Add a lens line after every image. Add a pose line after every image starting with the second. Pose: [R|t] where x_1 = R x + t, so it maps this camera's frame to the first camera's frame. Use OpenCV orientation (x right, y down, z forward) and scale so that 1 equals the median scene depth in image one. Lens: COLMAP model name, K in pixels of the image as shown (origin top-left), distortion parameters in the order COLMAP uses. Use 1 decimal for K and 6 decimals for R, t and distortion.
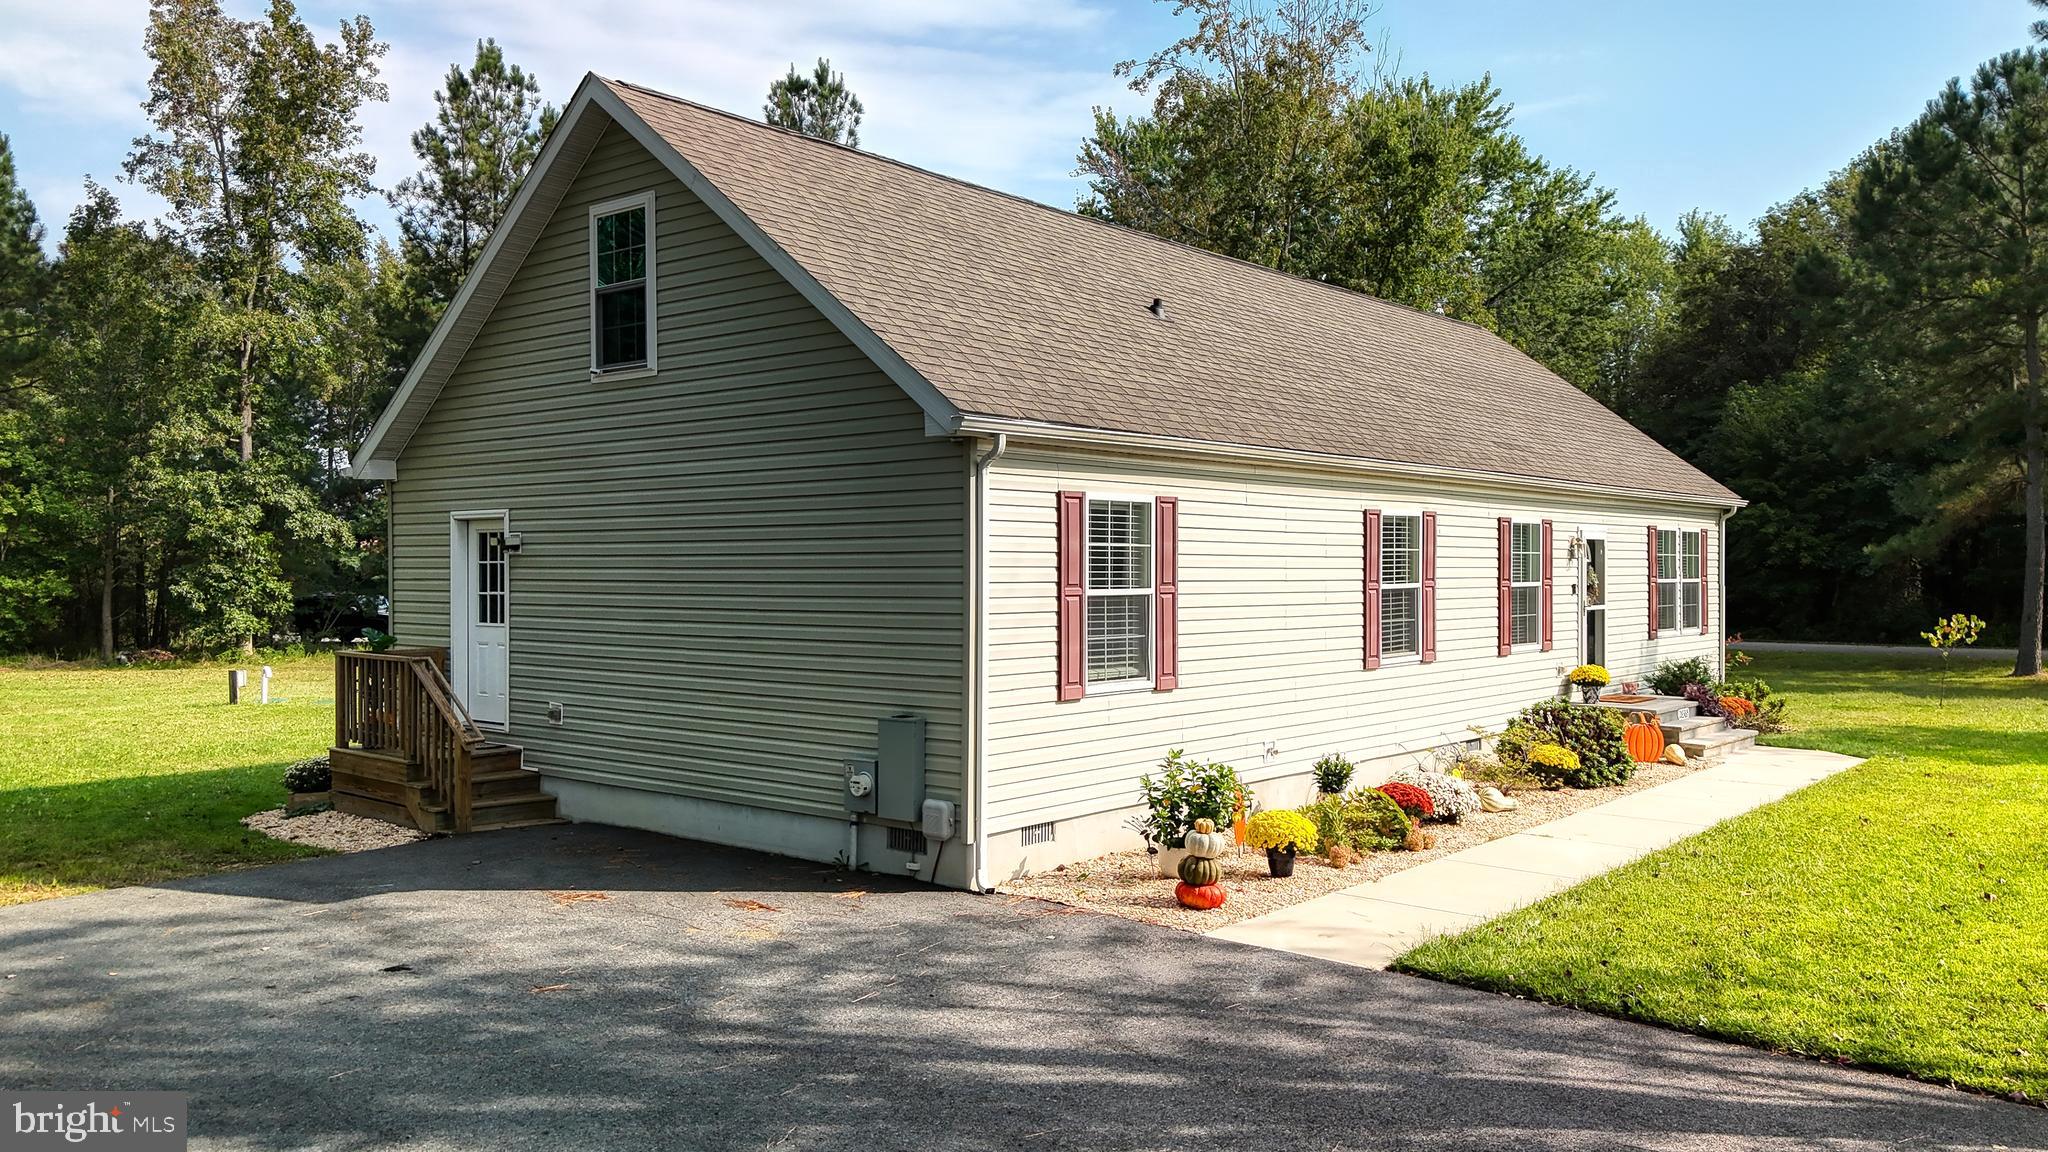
lens RADIAL K [[1499.5, 0, 1017.6], [0, 1499.5, 608.5], [0, 0, 1]] dist [0.108158, -0.085117]
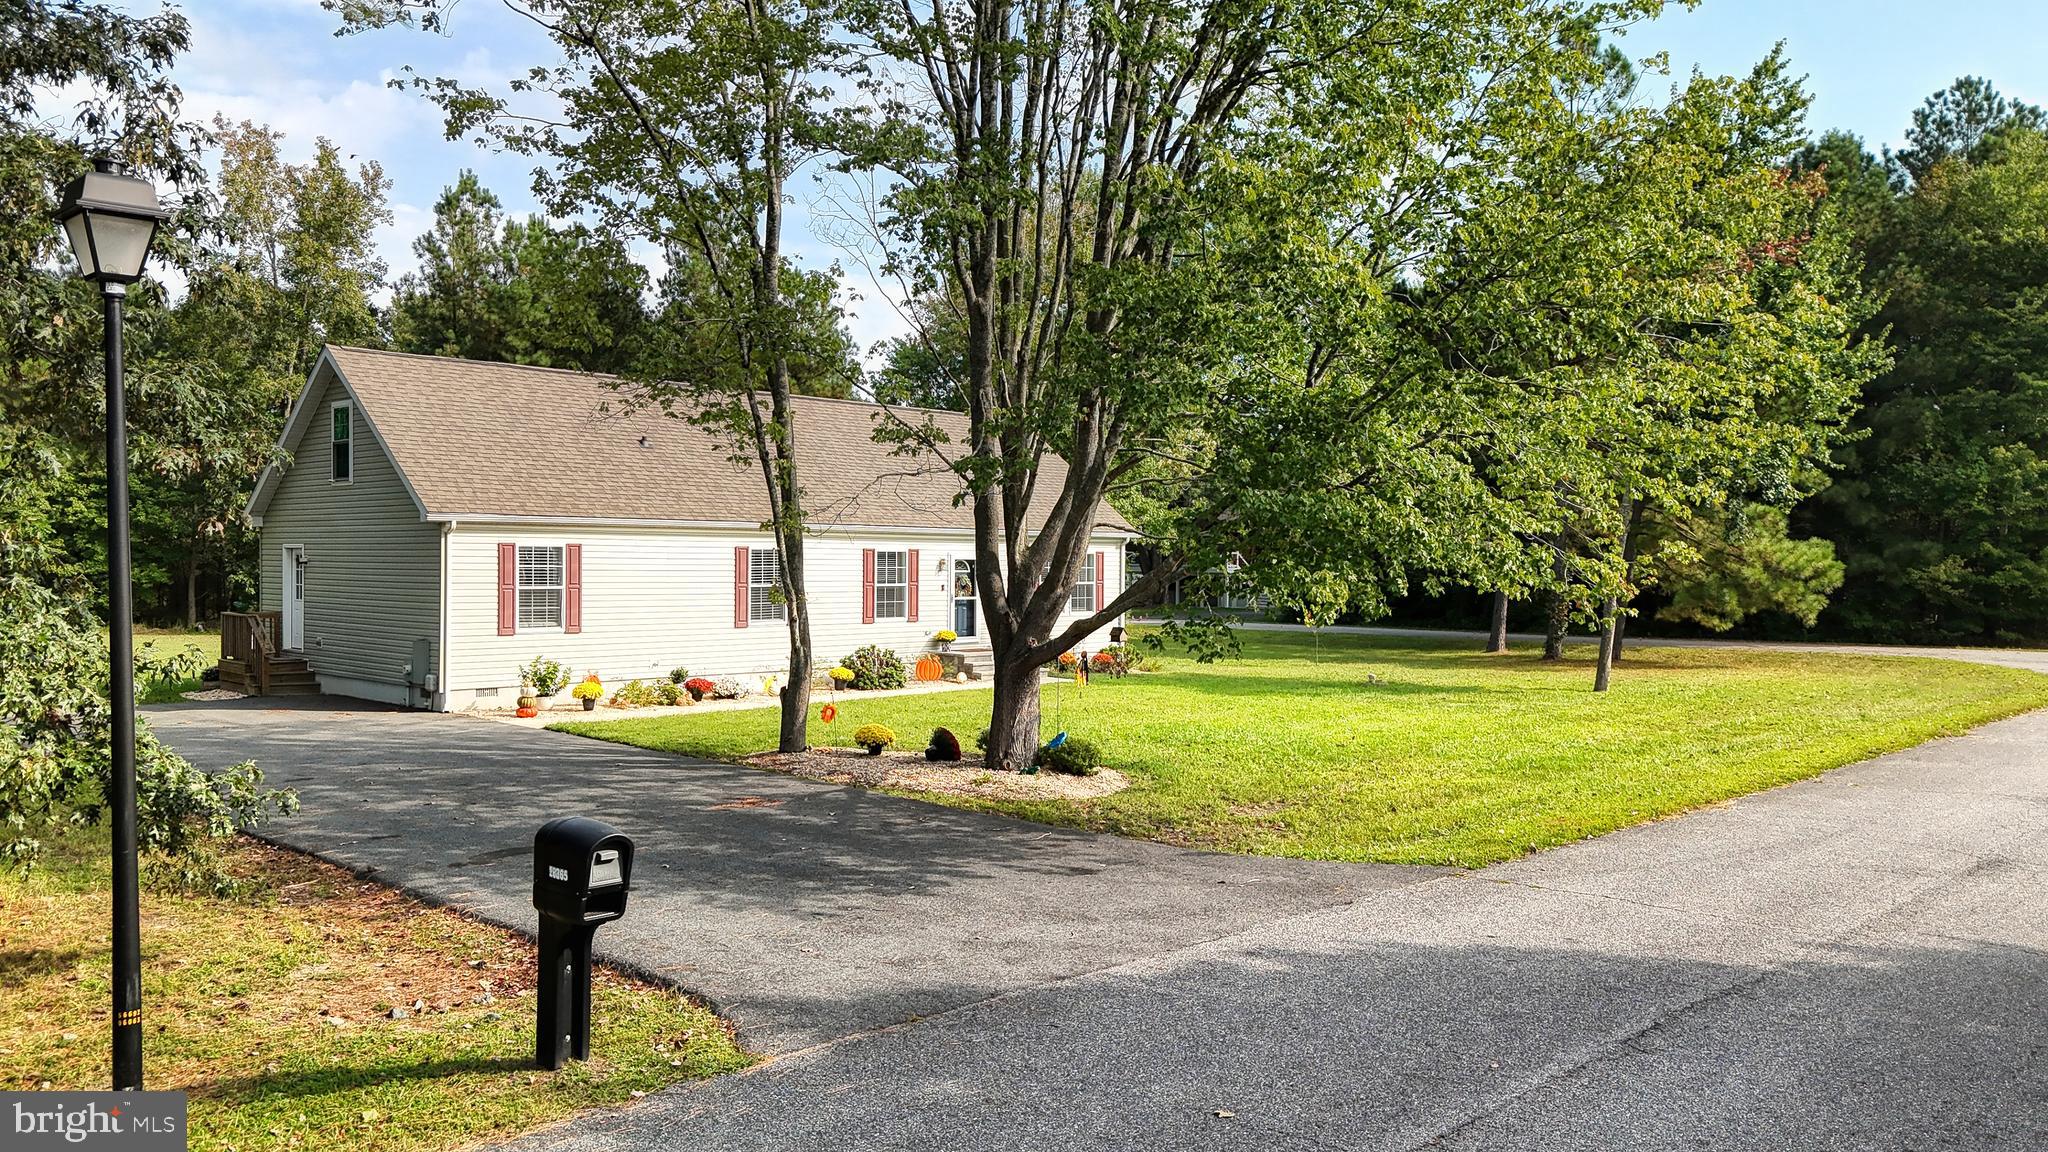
lens RADIAL K [[1502.5, 0, 1024.0], [0, 1502.5, 576.0], [0, 0, 1]] dist [0.095267, -0.113145]
pose [[0.997694, 0.010283, -0.067090, 0.596428], [-0.011366, 0.999811, -0.015789, 0.000063], [0.066915, 0.016515, 0.997622, -0.762445]]
